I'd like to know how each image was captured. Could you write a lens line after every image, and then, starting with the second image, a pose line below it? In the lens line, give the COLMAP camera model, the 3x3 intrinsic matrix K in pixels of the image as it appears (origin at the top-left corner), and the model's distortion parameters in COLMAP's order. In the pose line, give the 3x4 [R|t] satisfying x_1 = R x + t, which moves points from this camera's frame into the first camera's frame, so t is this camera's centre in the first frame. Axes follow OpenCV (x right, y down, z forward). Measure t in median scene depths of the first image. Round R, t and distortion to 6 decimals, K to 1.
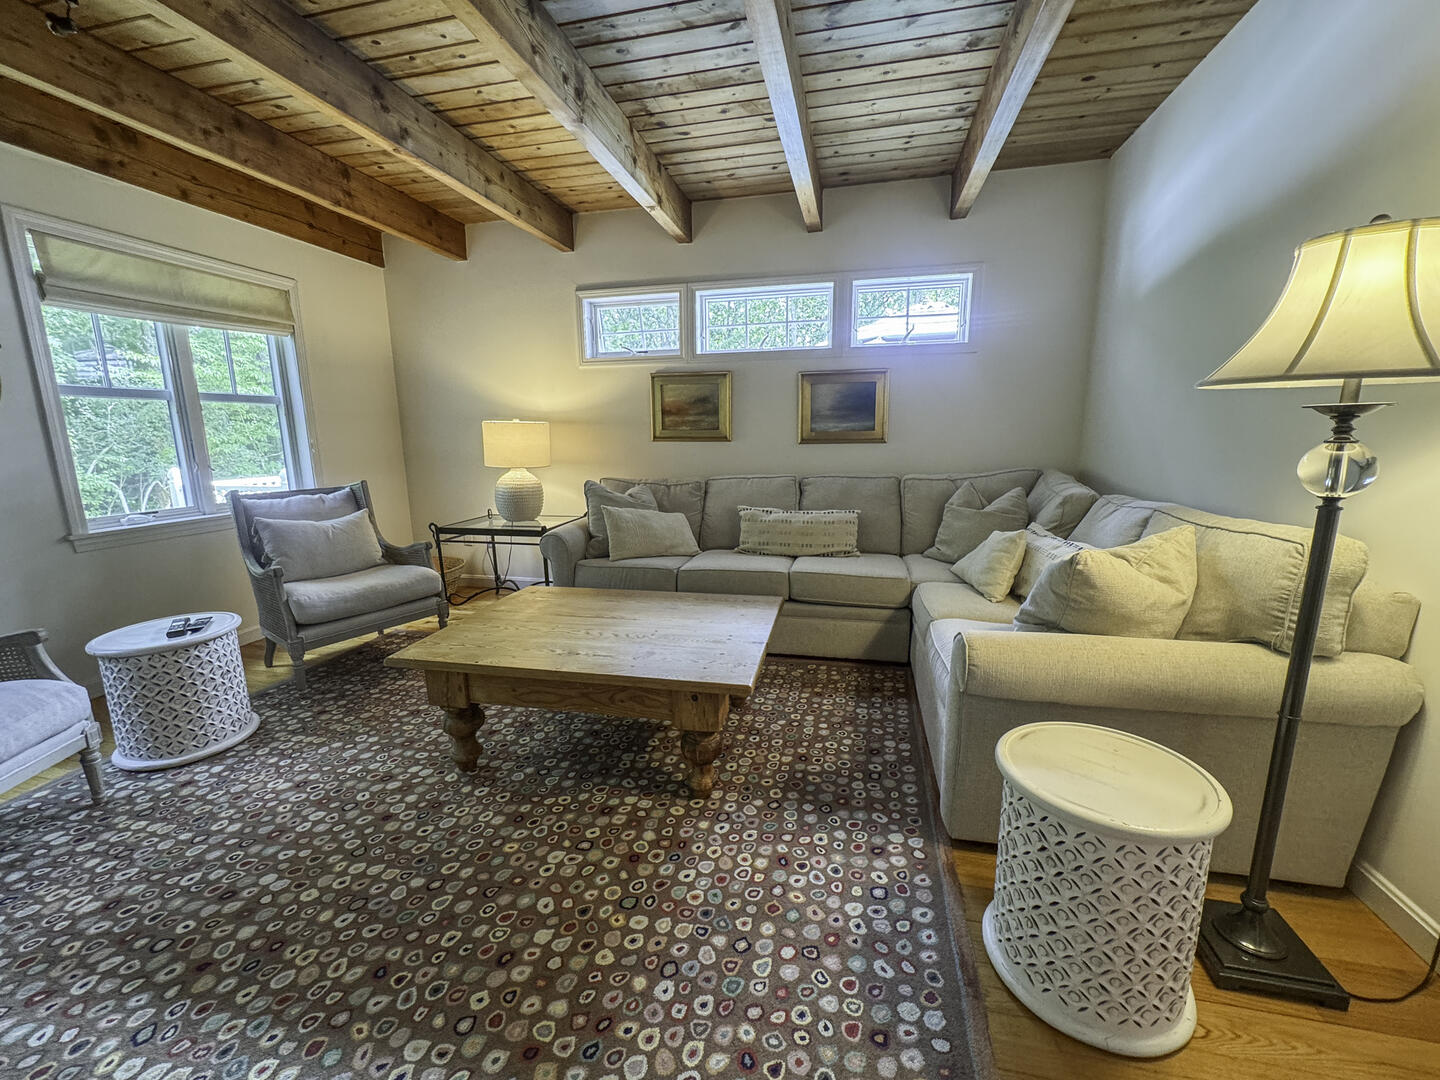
lens RADIAL K [[580.2, 0, 720.0], [0, 580.2, 540.0], [0, 0, 1]] dist [-0.001351, -0.000508]
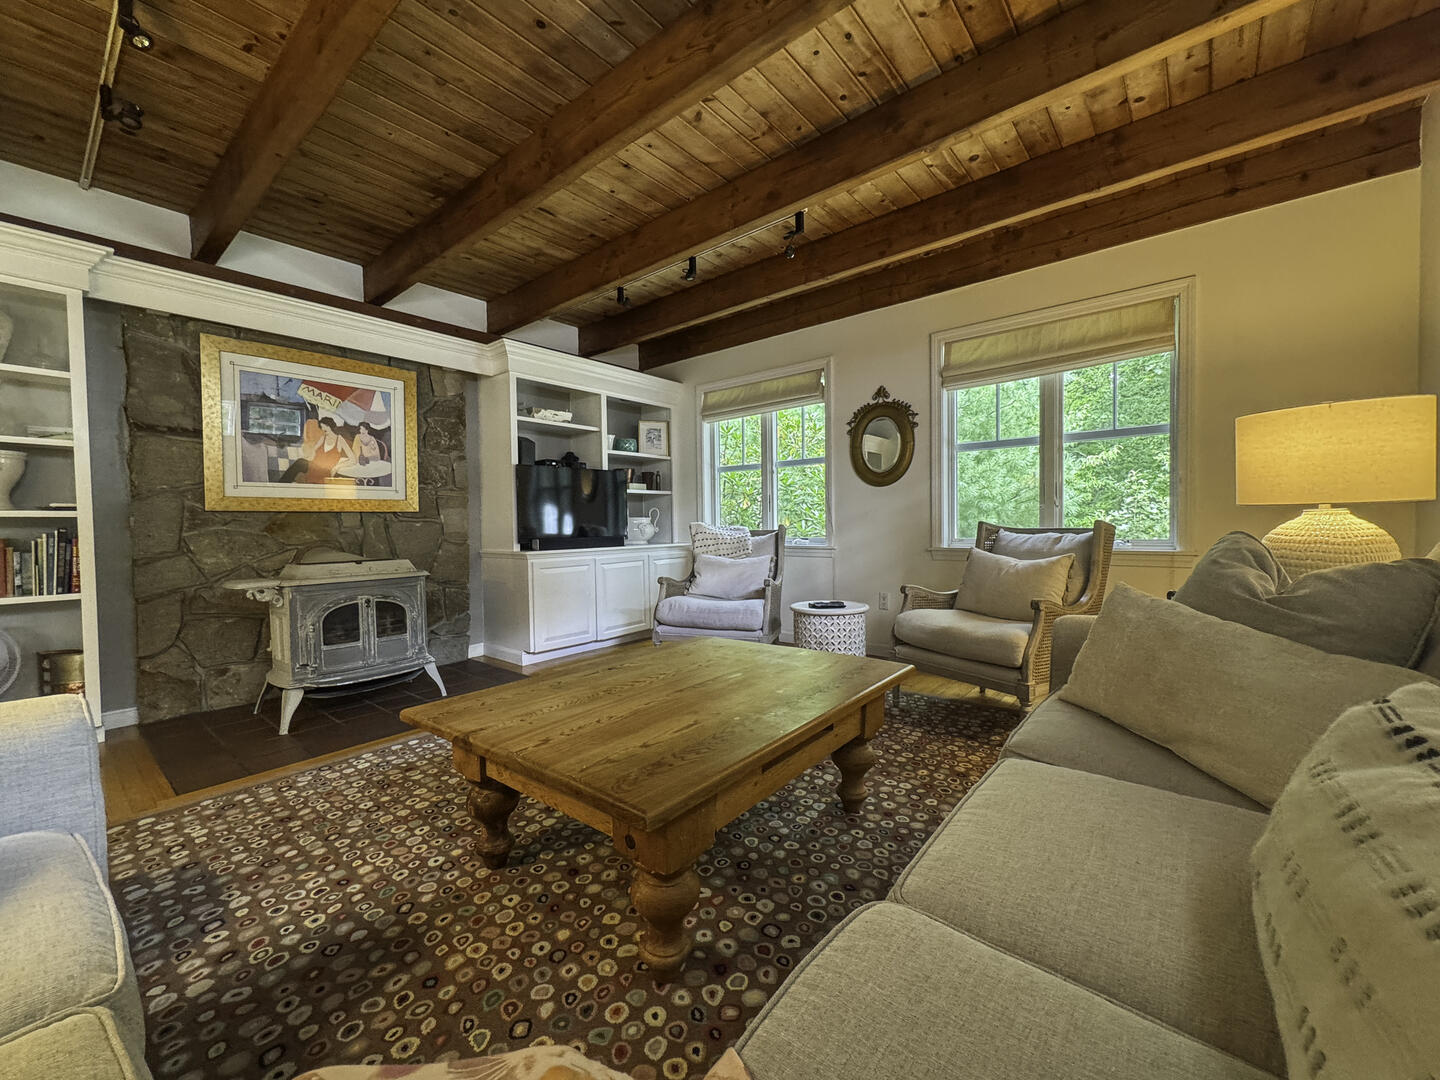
lens RADIAL K [[580.2, 0, 720.0], [0, 580.2, 540.0], [0, 0, 1]] dist [-0.001351, -0.000508]
pose [[-0.445818, 0.045671, -0.893958, 0.637254], [-0.145793, 0.981657, 0.122858, -0.196422], [0.883171, 0.185106, -0.430982, 1.795032]]
